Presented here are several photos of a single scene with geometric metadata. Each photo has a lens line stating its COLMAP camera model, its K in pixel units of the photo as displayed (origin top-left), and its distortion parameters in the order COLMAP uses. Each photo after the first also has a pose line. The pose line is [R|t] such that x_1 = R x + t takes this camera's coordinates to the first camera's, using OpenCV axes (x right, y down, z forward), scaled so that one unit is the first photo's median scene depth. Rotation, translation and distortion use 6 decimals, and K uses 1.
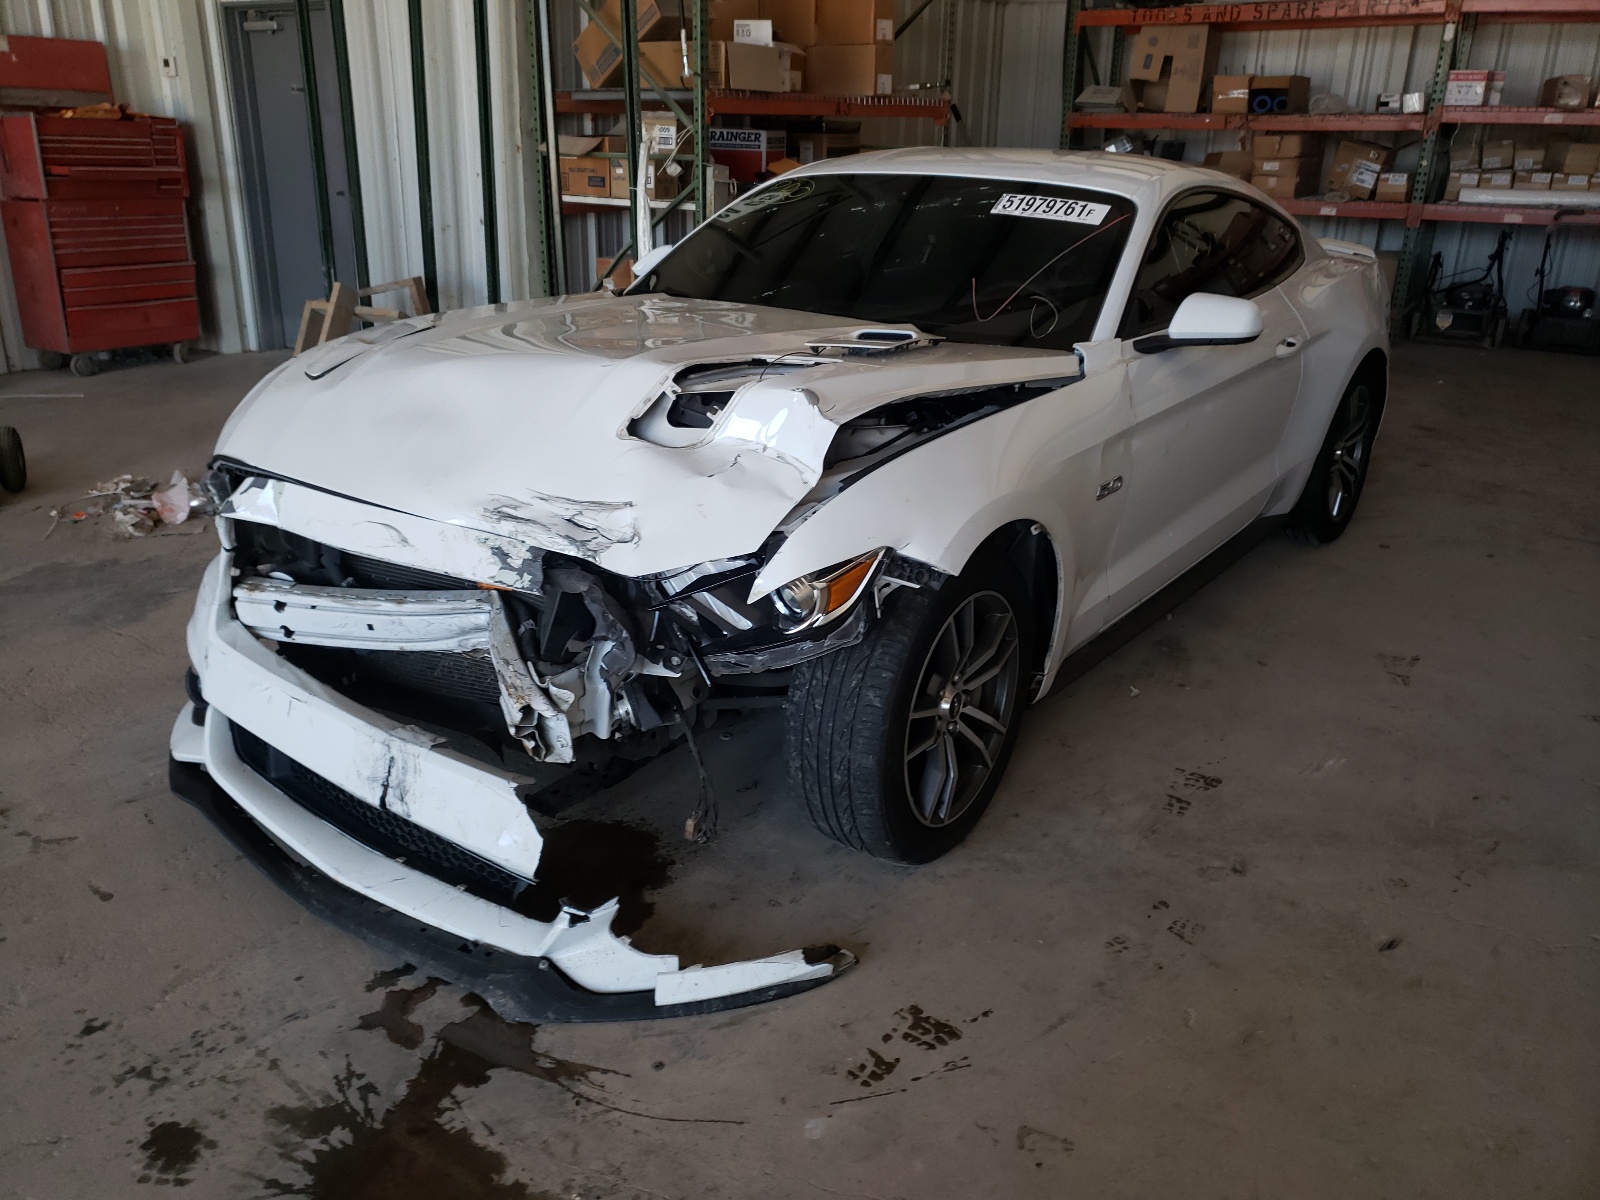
lens RADIAL K [[1278.4, 0, 800.0], [0, 1278.4, 600.0], [0, 0, 1]] dist [0.001438, -0.005214]
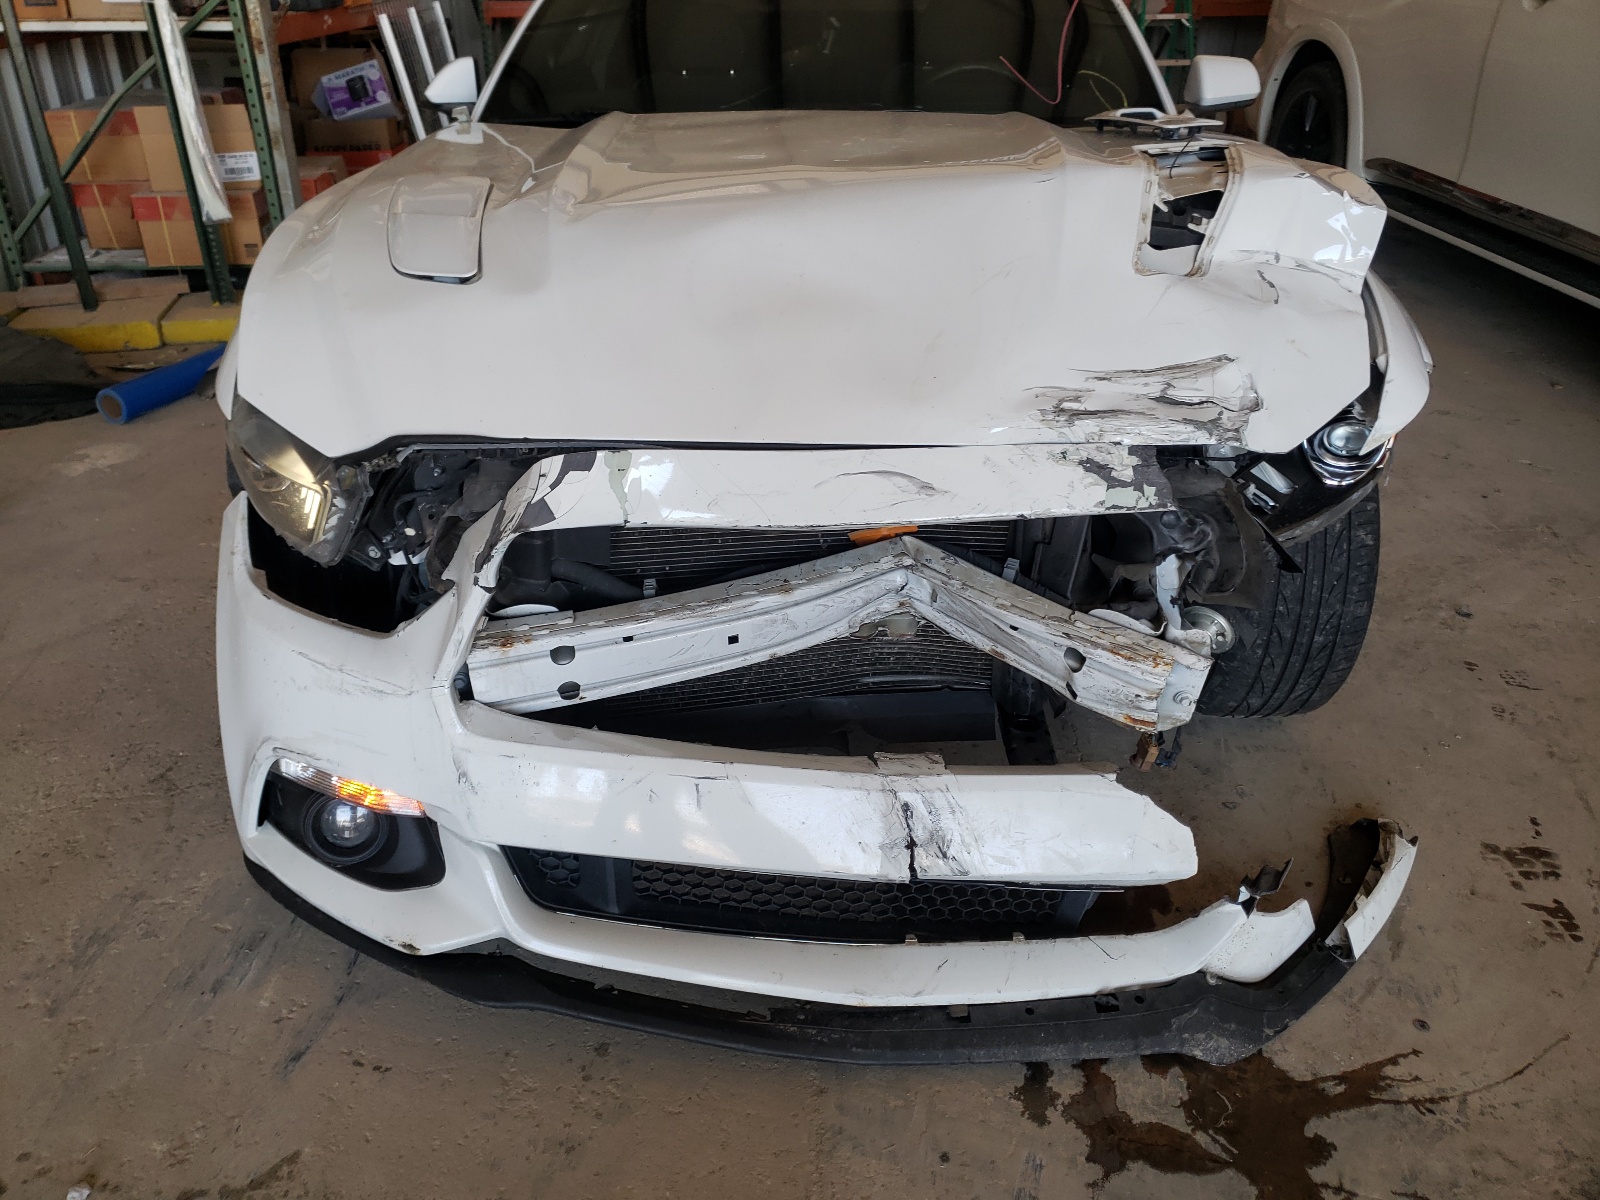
lens RADIAL K [[1239.5, 0, 800.0], [0, 1239.5, 600.0], [0, 0, 1]] dist [0.059277, -0.077027]
pose [[0.821383, -0.285995, 0.493496, -0.662166], [0.220551, 0.957162, 0.187614, -0.119239], [-0.526012, -0.045262, 0.849272, 0.469882]]
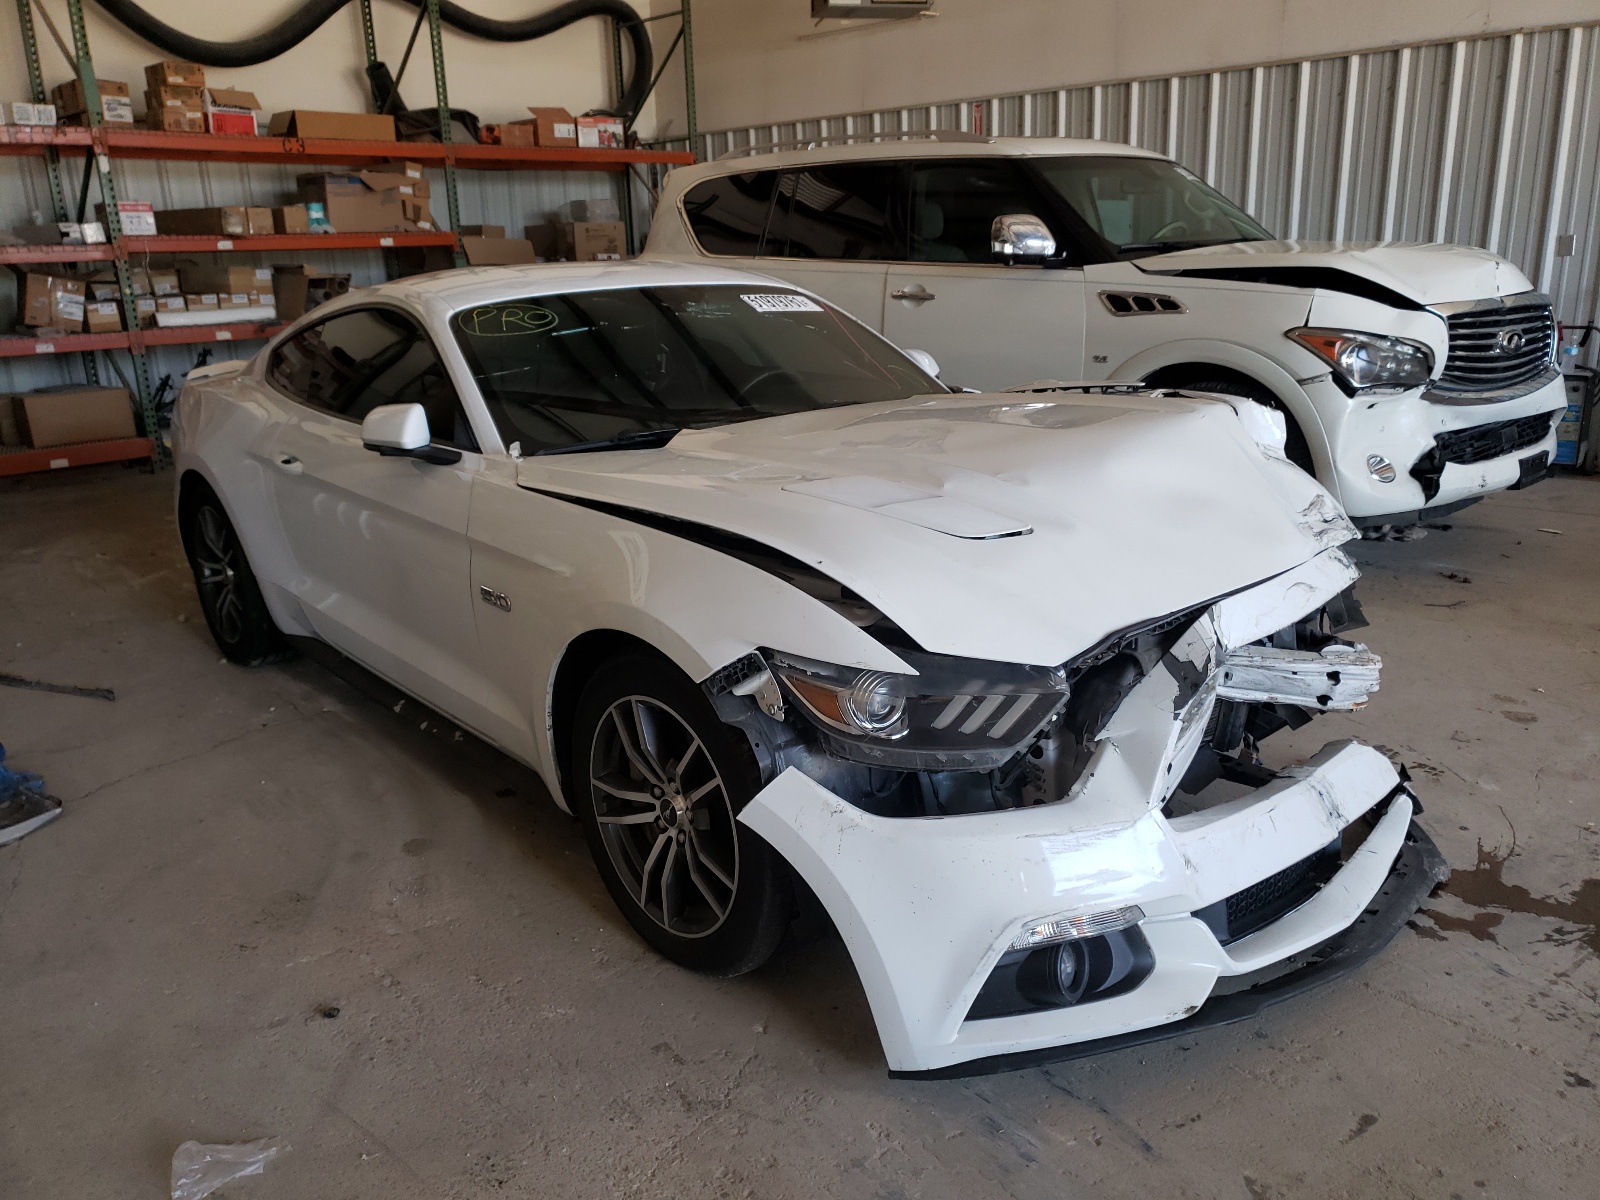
lens RADIAL K [[1211.4, 0, 874.1], [0, 1211.4, 603.8], [0, 0, 1]] dist [-0.004680, 0.000558]
pose [[0.178141, -0.293619, 0.939177, -1.296040], [0.369467, 0.904569, 0.212720, -0.375234], [-0.912009, 0.309101, 0.269623, 1.018855]]
